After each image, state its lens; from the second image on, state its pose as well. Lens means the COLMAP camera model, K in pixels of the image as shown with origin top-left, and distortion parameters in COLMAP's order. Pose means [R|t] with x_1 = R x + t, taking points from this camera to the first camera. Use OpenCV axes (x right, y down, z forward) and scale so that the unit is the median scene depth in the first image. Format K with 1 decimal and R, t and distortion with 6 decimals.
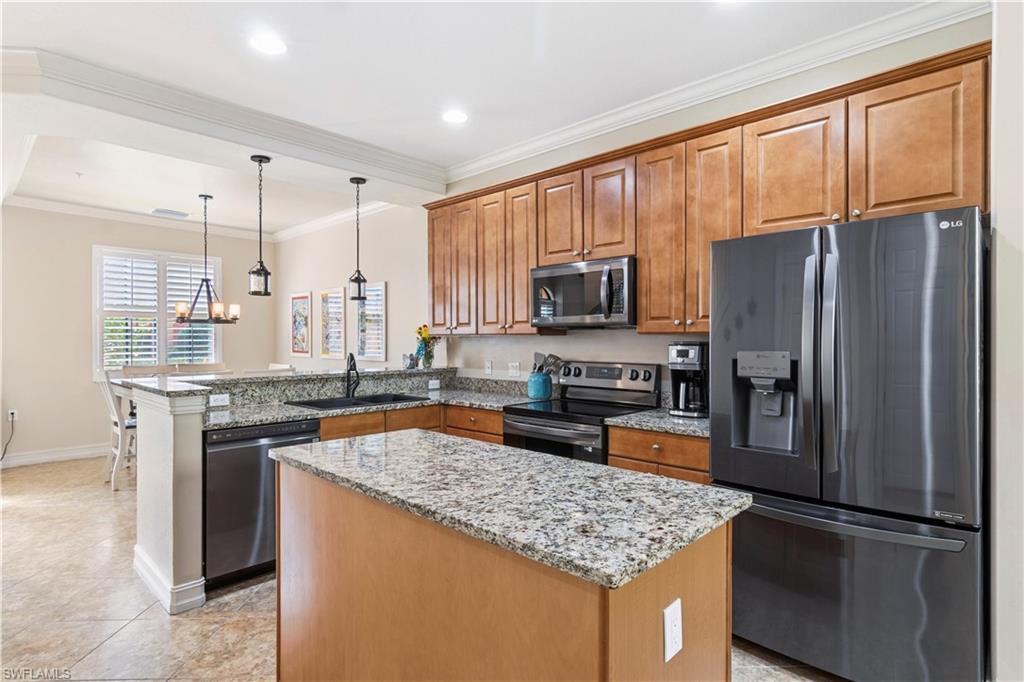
lens RADIAL K [[524.9, 0, 512.0], [0, 524.9, 341.0], [0, 0, 1]] dist [-0.000932, 0.000041]
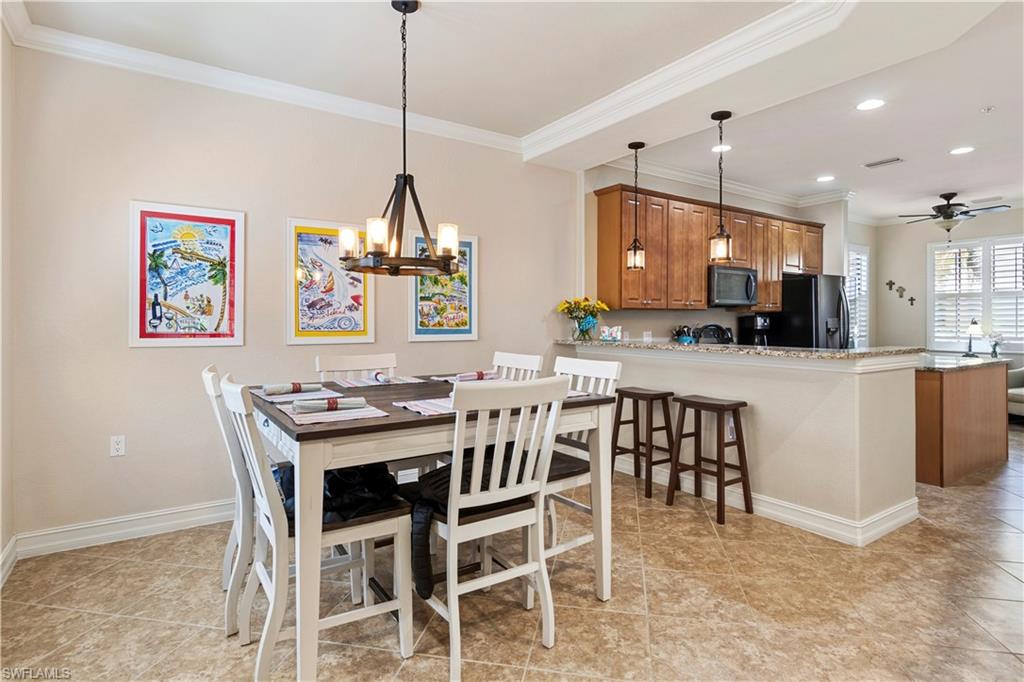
lens RADIAL K [[537.7, 0, 509.3], [0, 537.7, 318.9], [0, 0, 1]] dist [0.000627, 0.001256]
pose [[0.219068, 0.003243, 0.975704, -1.525883], [0.001776, 0.999991, -0.003722, 0.016962], [-0.975708, 0.002548, 0.219060, 1.183119]]
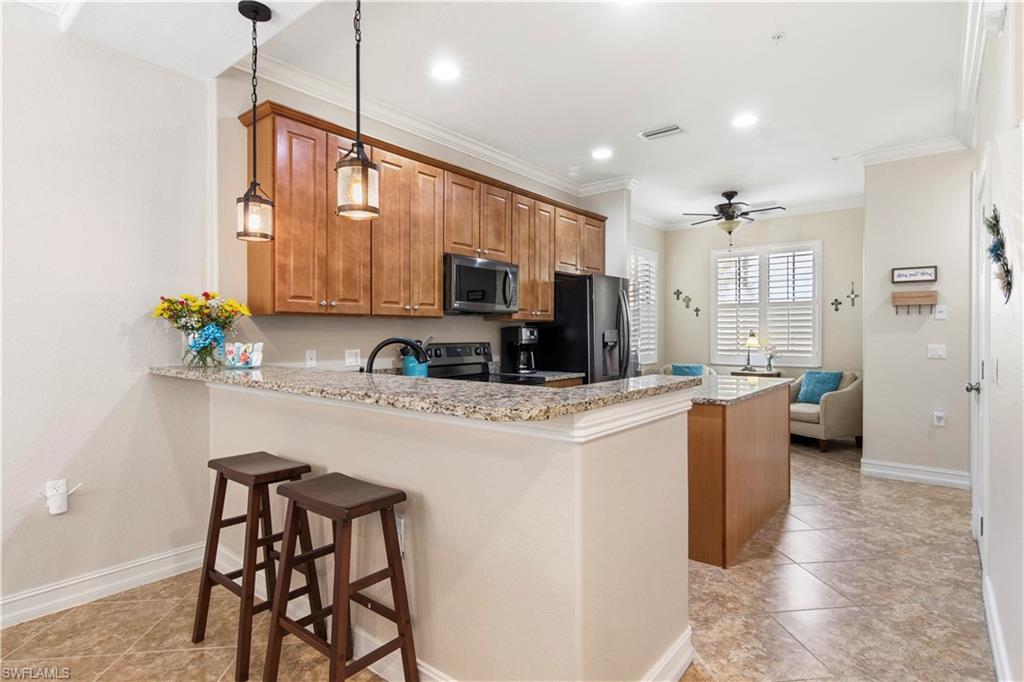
lens RADIAL K [[528.8, 0, 517.4], [0, 528.8, 329.8], [0, 0, 1]] dist [-0.001703, 0.001006]
pose [[-0.084296, 0.005662, 0.996425, -0.982893], [0.002454, 0.999982, -0.005475, 0.017242], [-0.996438, 0.001984, -0.084309, 0.917828]]
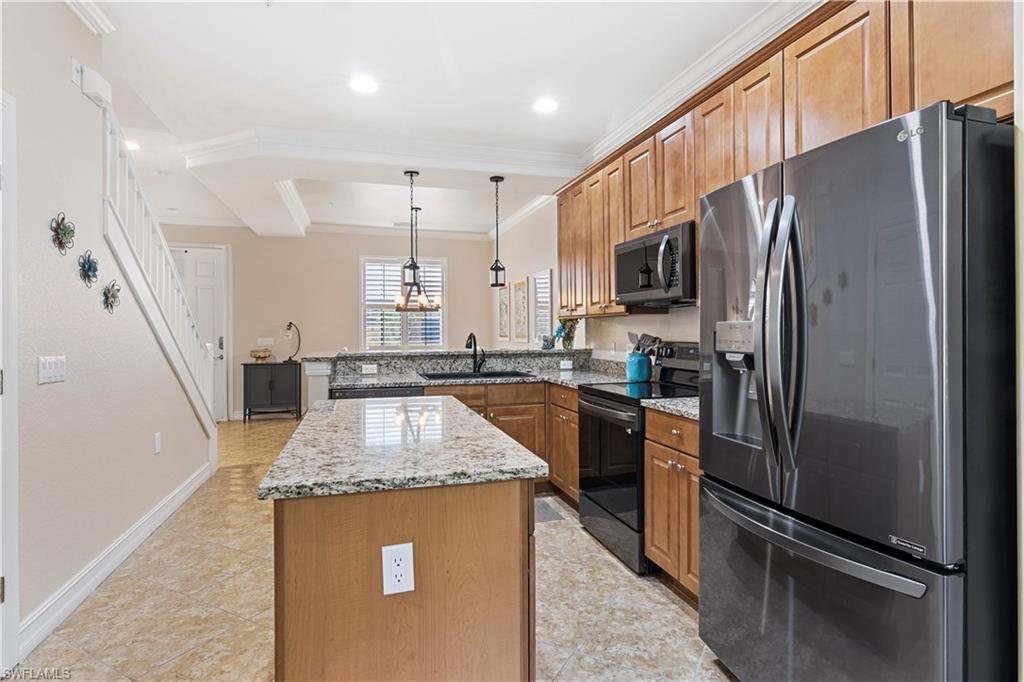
lens RADIAL K [[528.8, 0, 517.4], [0, 528.8, 329.8], [0, 0, 1]] dist [-0.001703, 0.001006]
pose [[0.869115, -0.004468, -0.494589, 0.347356], [0.003091, 0.999989, -0.003601, 0.020676], [0.494600, 0.001601, 0.869119, 0.056998]]
